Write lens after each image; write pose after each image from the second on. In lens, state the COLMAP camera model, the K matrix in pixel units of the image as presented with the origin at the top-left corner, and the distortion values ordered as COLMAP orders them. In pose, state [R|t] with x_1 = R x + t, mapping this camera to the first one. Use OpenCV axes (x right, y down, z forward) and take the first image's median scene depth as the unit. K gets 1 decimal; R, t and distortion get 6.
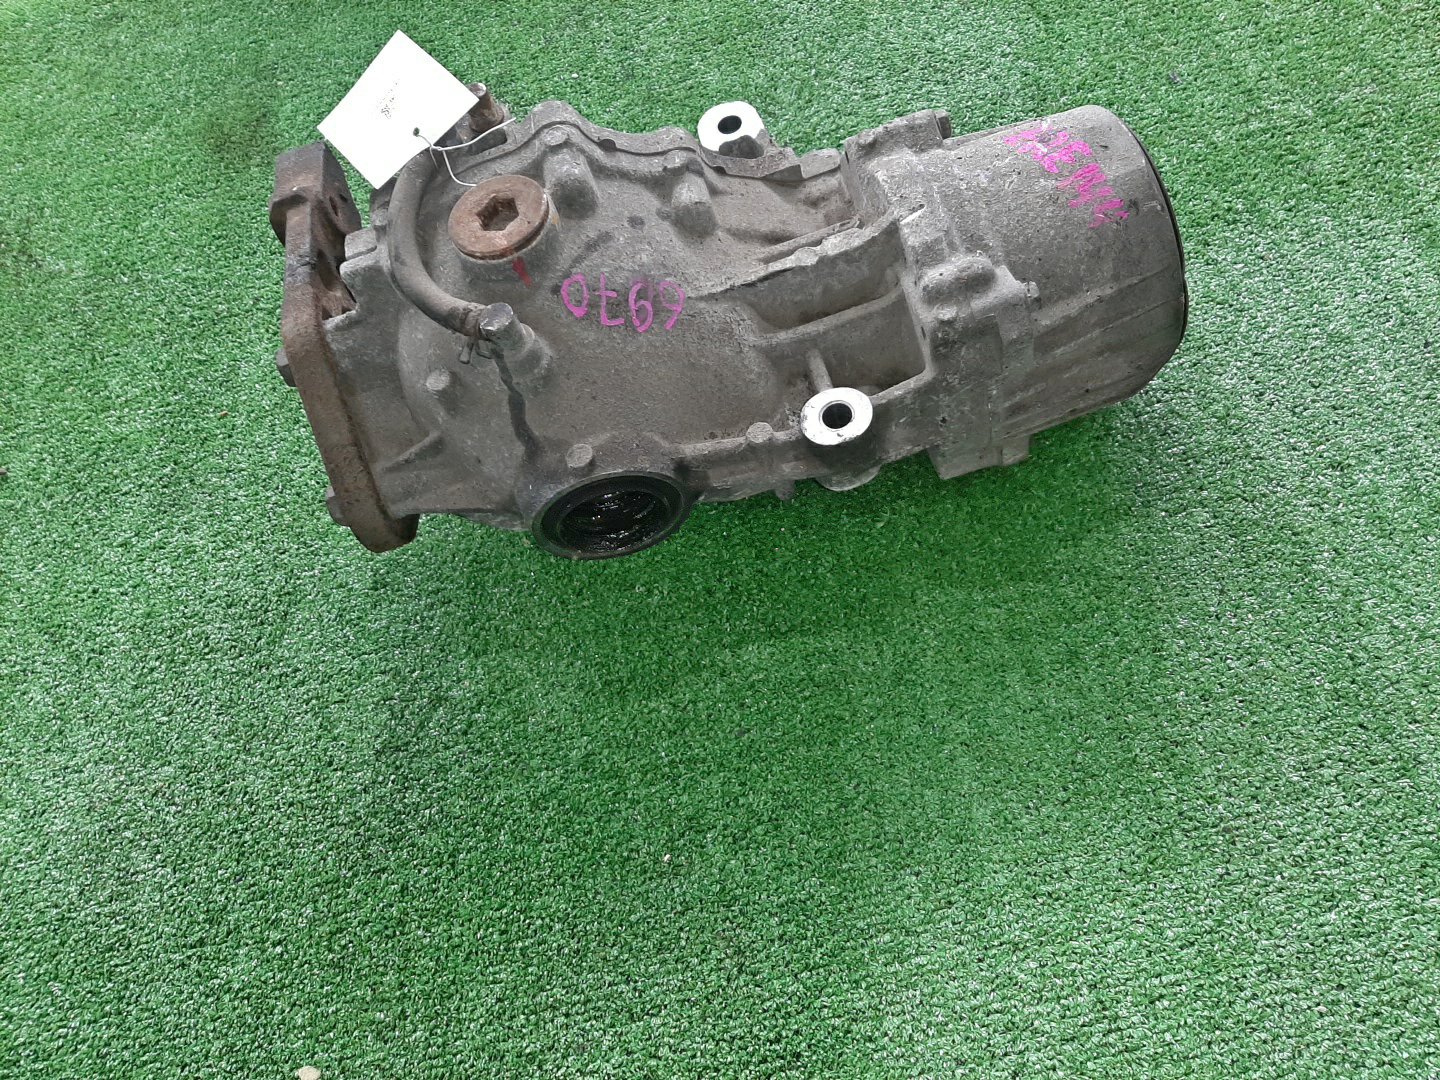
lens RADIAL K [[1106.0, 0, 720.0], [0, 1106.0, 540.0], [0, 0, 1]] dist [0.094451, -0.203969]
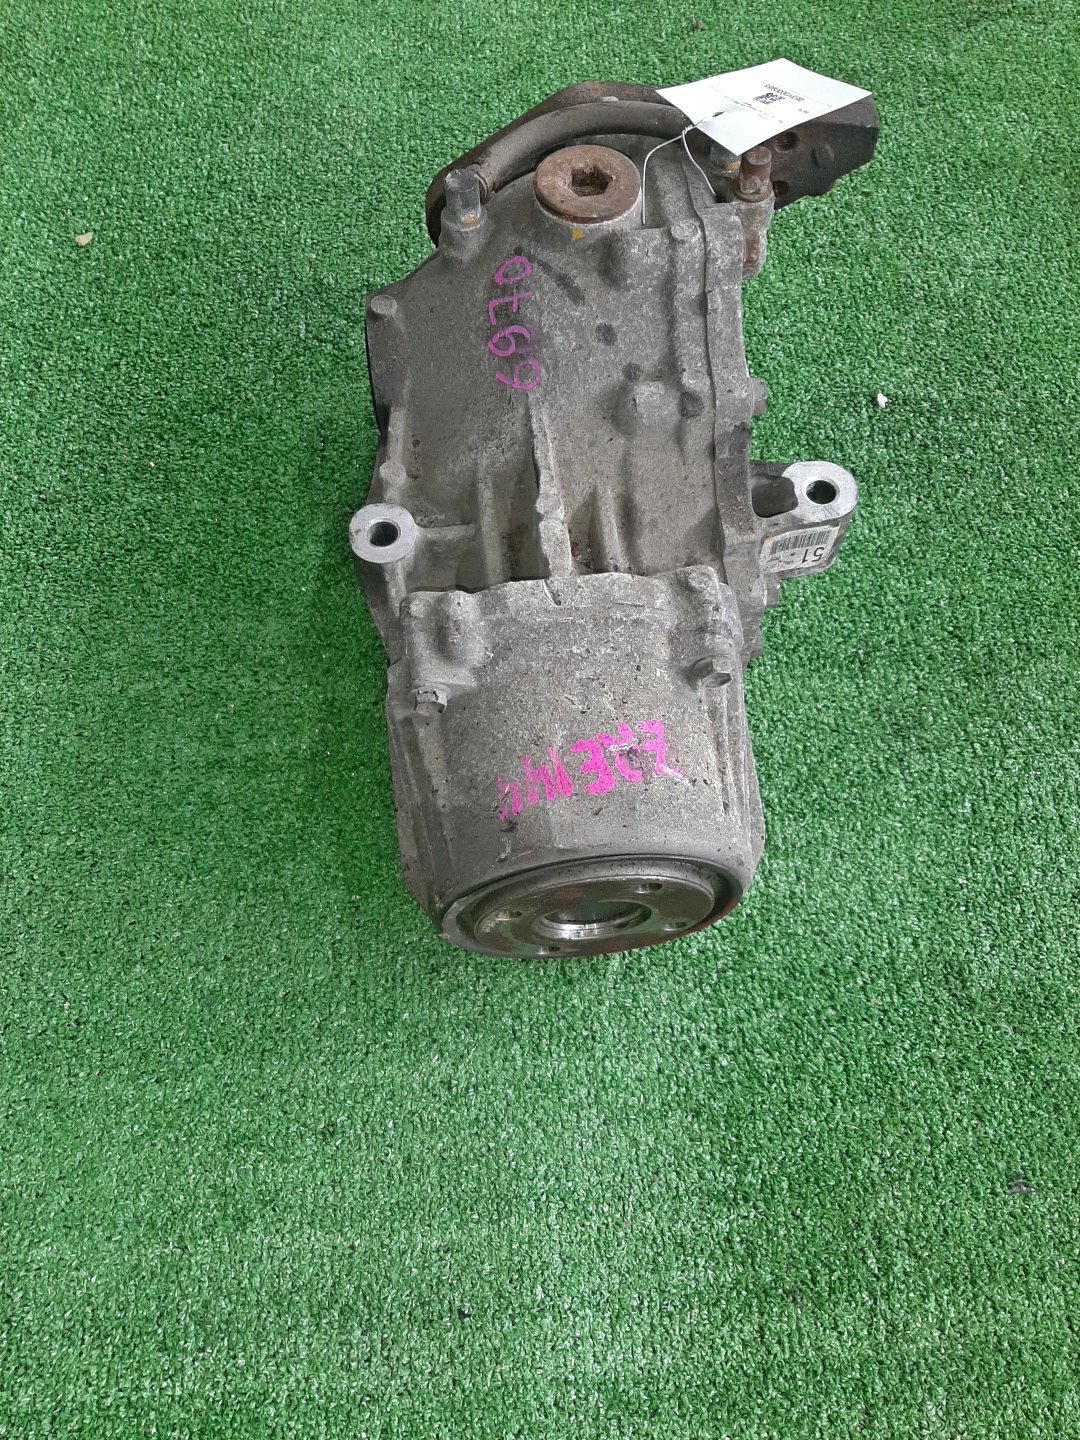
lens RADIAL K [[1106.0, 0, 540.0], [0, 1106.0, 720.0], [0, 0, 1]] dist [0.094451, -0.203969]
pose [[-0.133119, 0.960746, -0.243405, 0.470925], [-0.866046, 0.006658, 0.499920, -0.702749], [0.481917, 0.277349, 0.831164, 0.284556]]
